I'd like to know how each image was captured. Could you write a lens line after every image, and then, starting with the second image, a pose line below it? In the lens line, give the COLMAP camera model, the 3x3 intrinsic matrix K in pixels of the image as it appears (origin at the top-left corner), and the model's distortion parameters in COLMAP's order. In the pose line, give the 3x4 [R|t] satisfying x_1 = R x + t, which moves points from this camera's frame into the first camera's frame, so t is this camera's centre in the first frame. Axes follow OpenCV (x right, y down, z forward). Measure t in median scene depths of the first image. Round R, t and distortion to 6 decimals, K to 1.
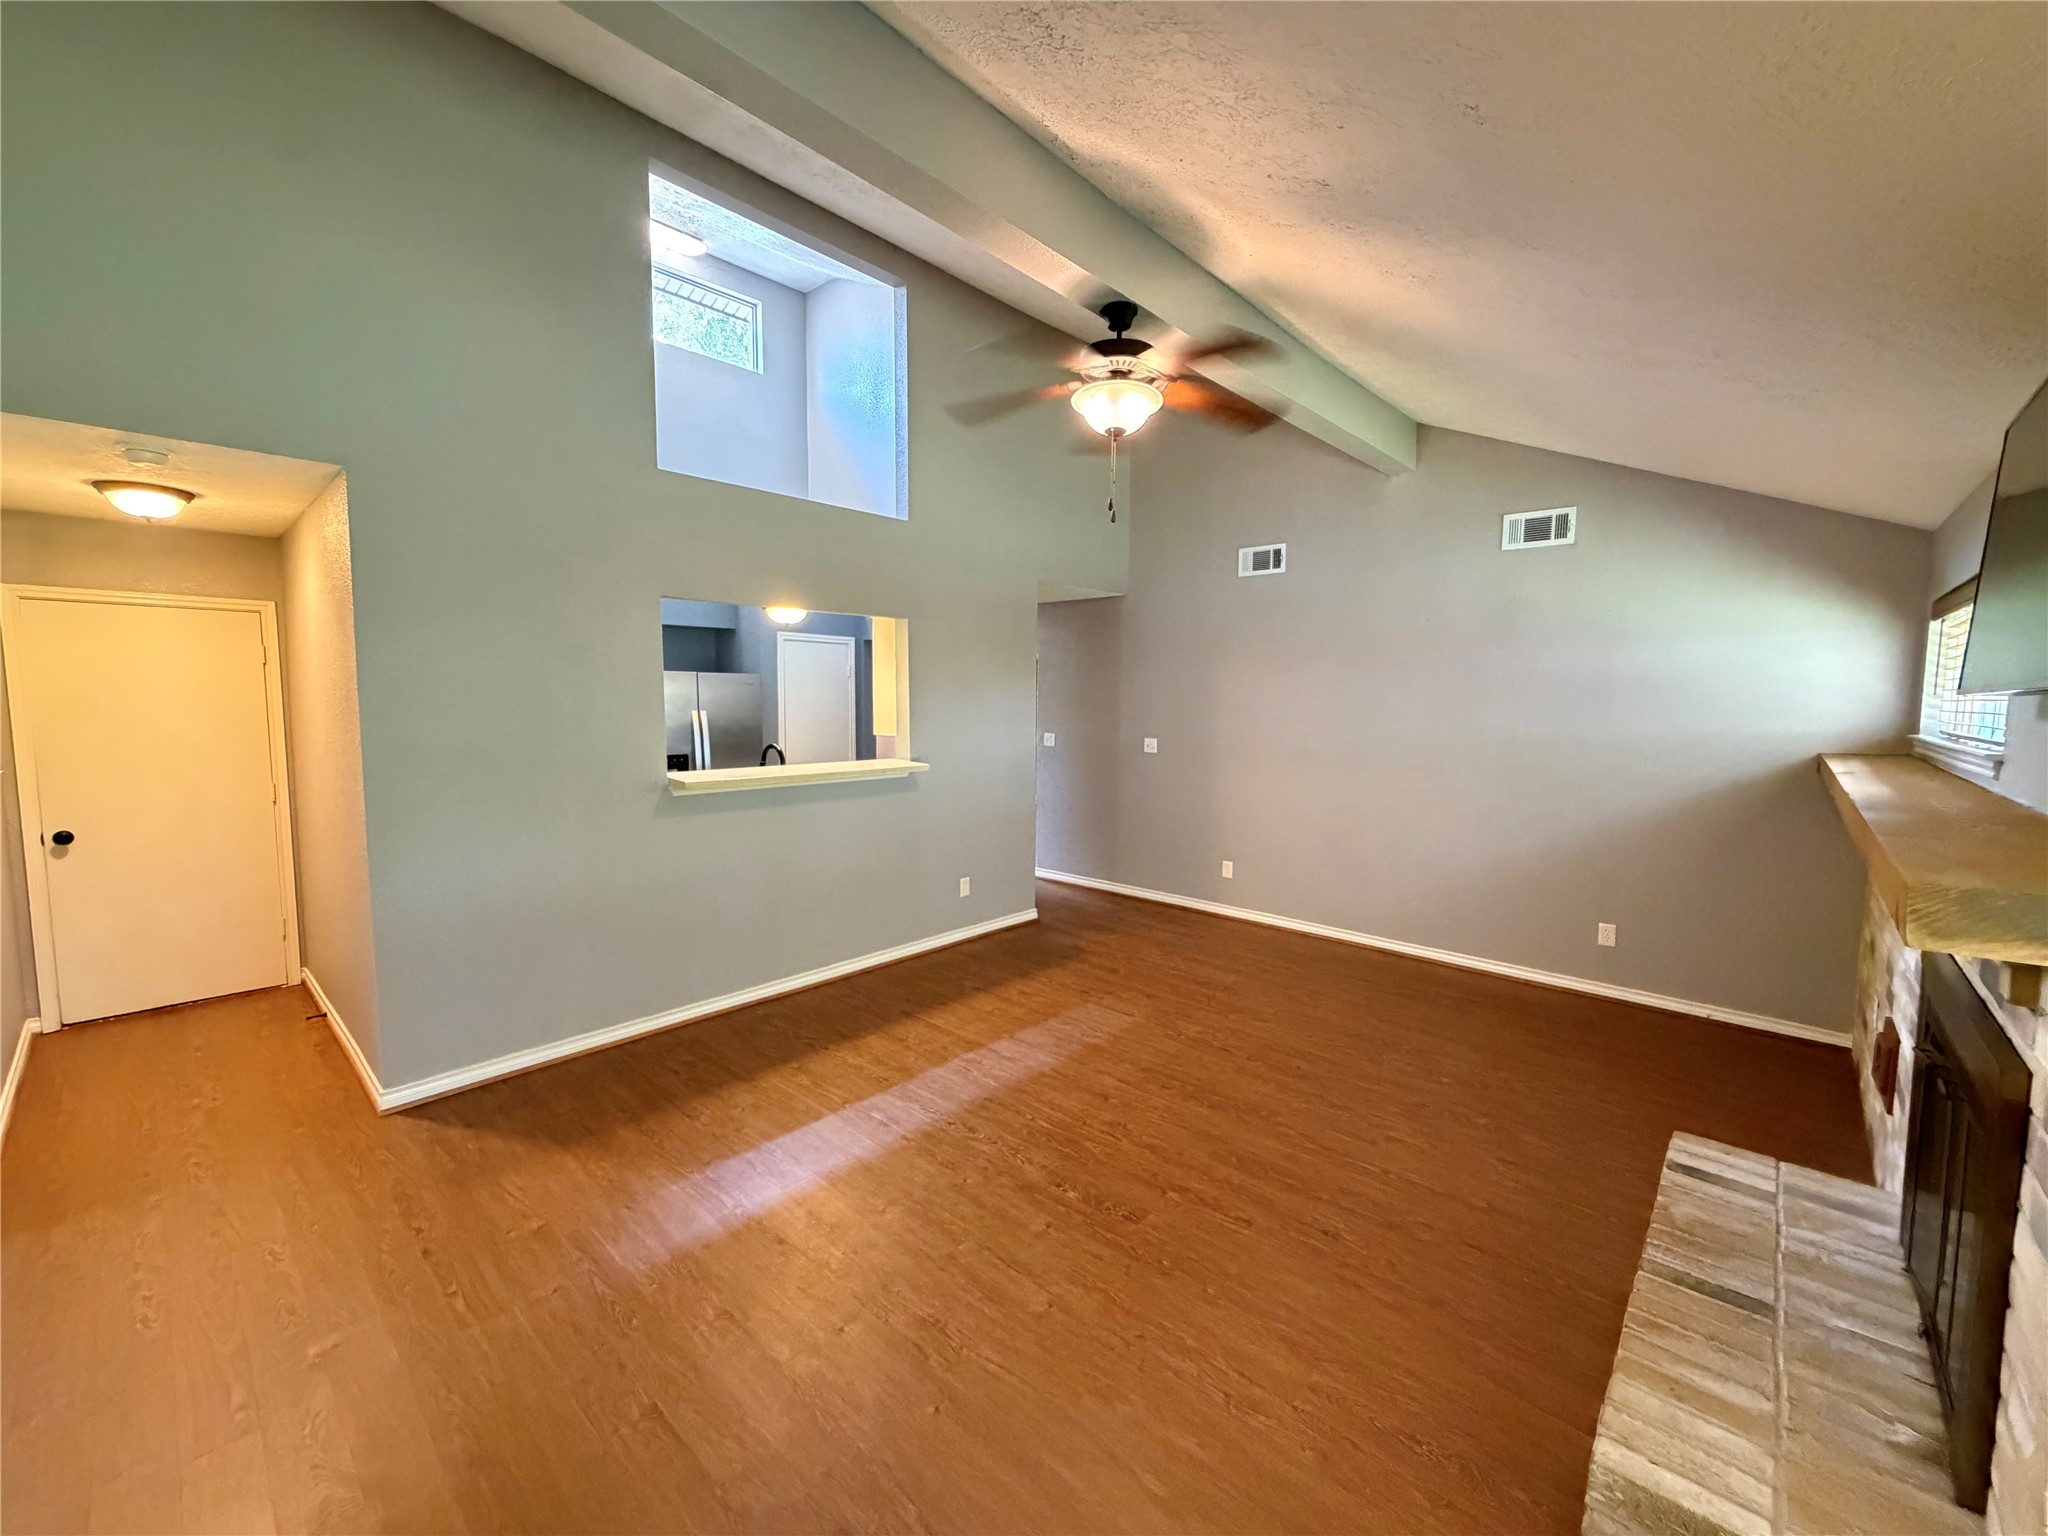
lens RADIAL K [[817.4, 0, 1017.5], [0, 817.4, 769.1], [0, 0, 1]] dist [0.000150, -0.000060]
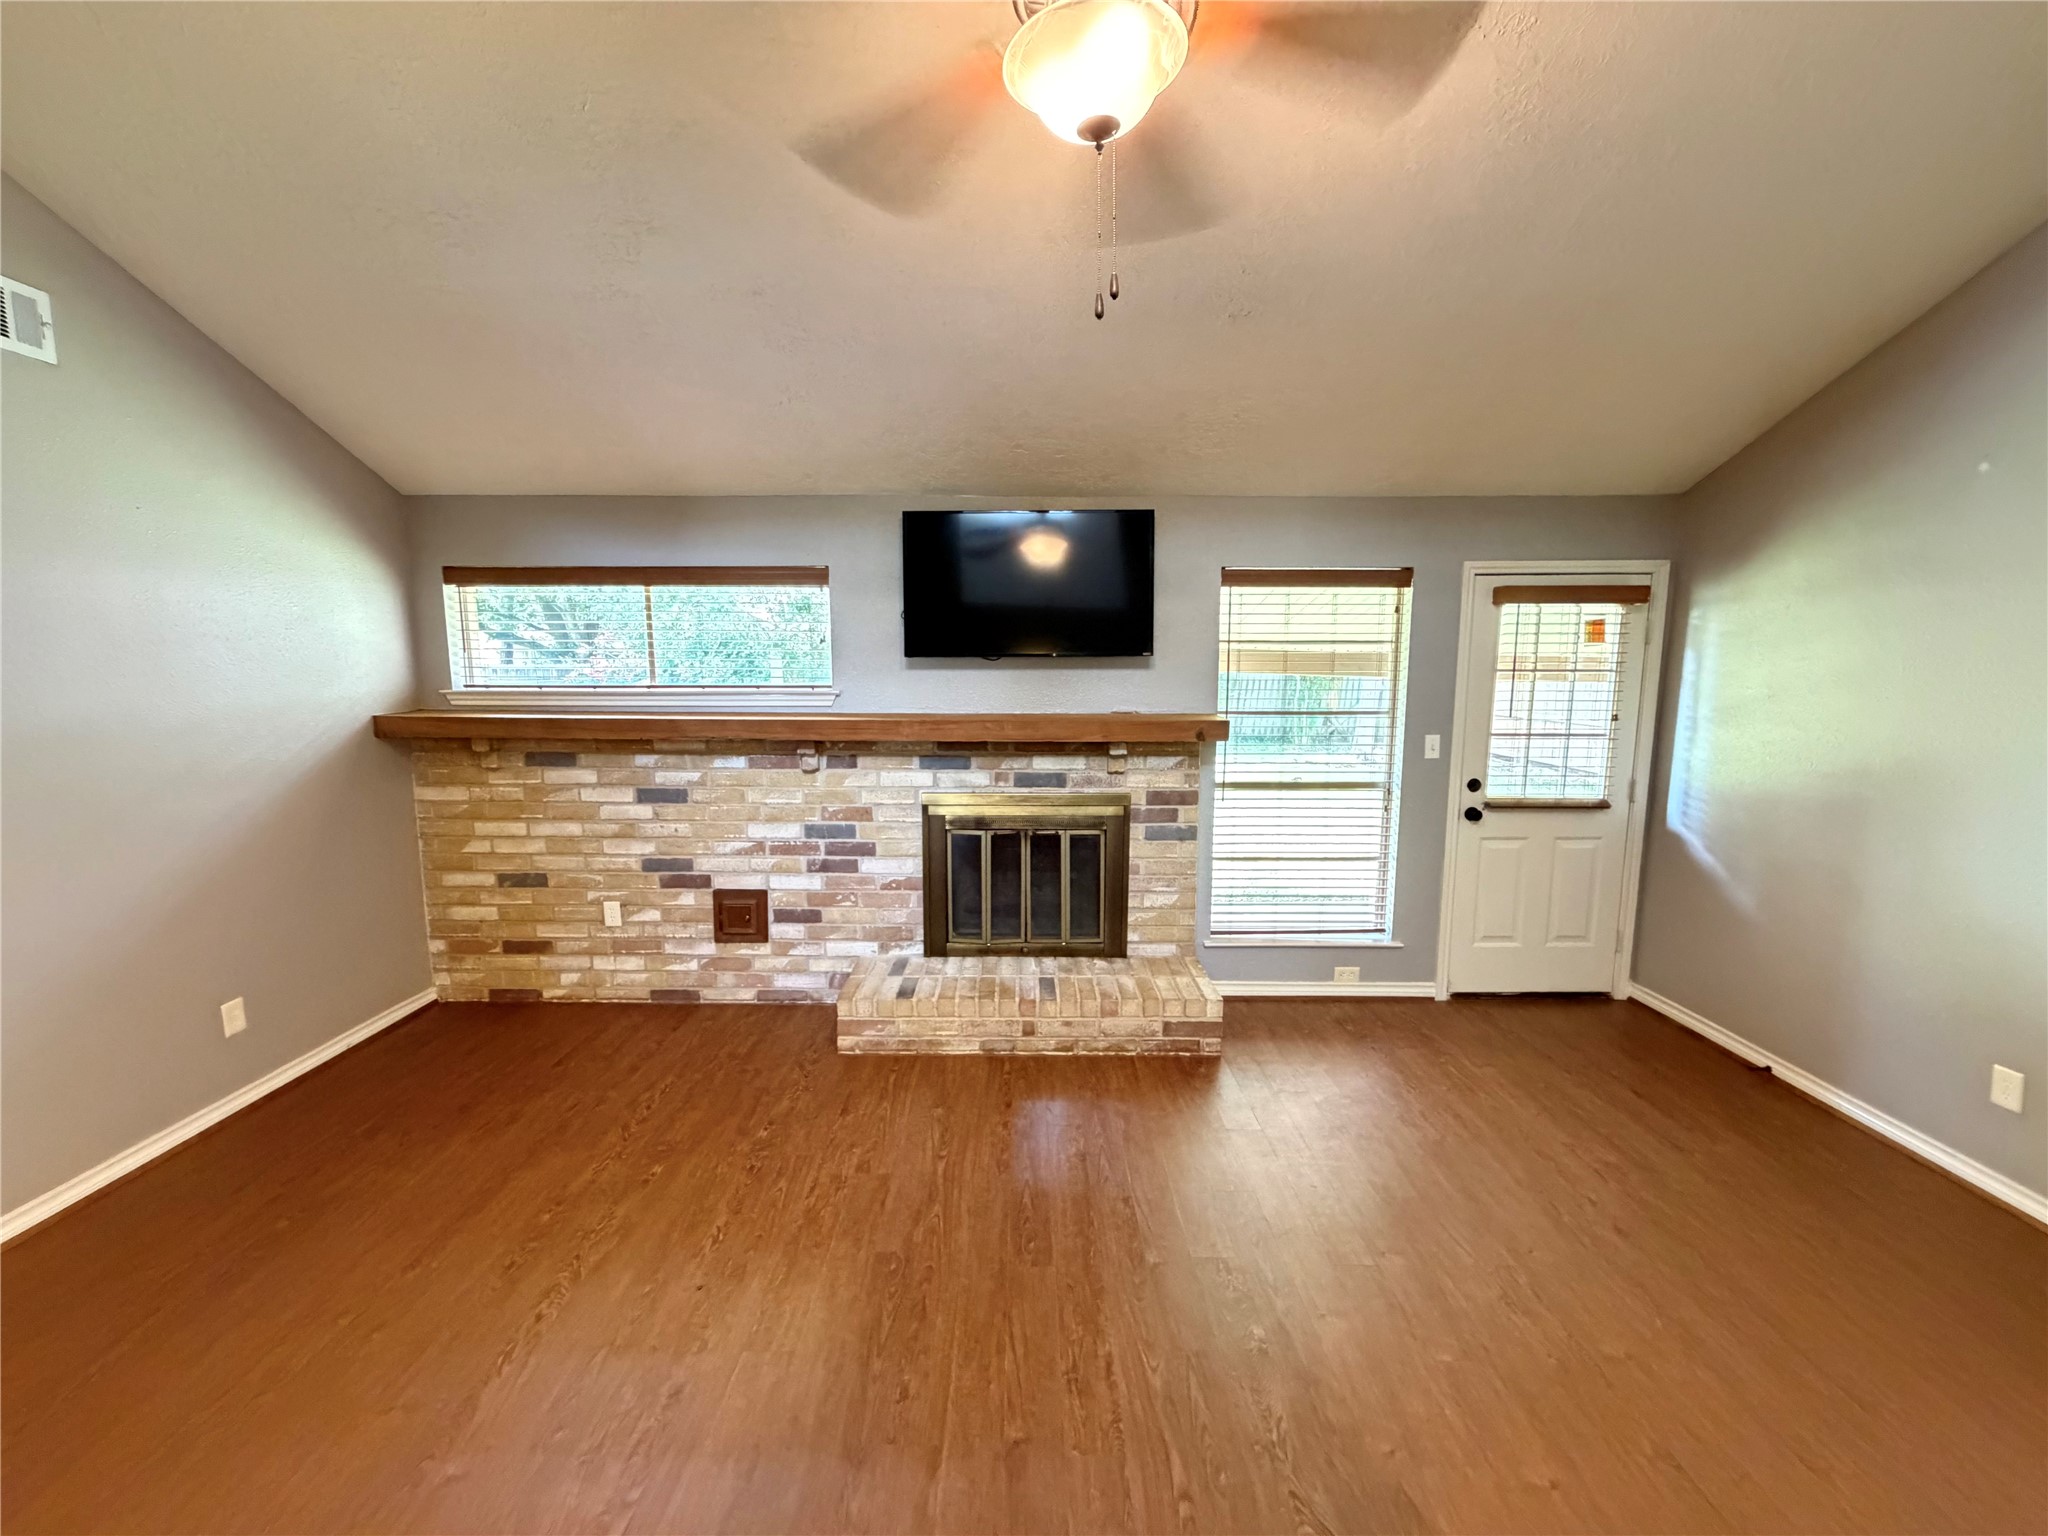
lens RADIAL K [[817.4, 0, 1017.5], [0, 817.4, 769.1], [0, 0, 1]] dist [0.000150, -0.000060]
pose [[-0.677045, -0.104624, 0.728467, -0.192286], [0.057999, 0.979179, 0.194537, -0.098581], [-0.733653, 0.173961, -0.656880, 1.092491]]
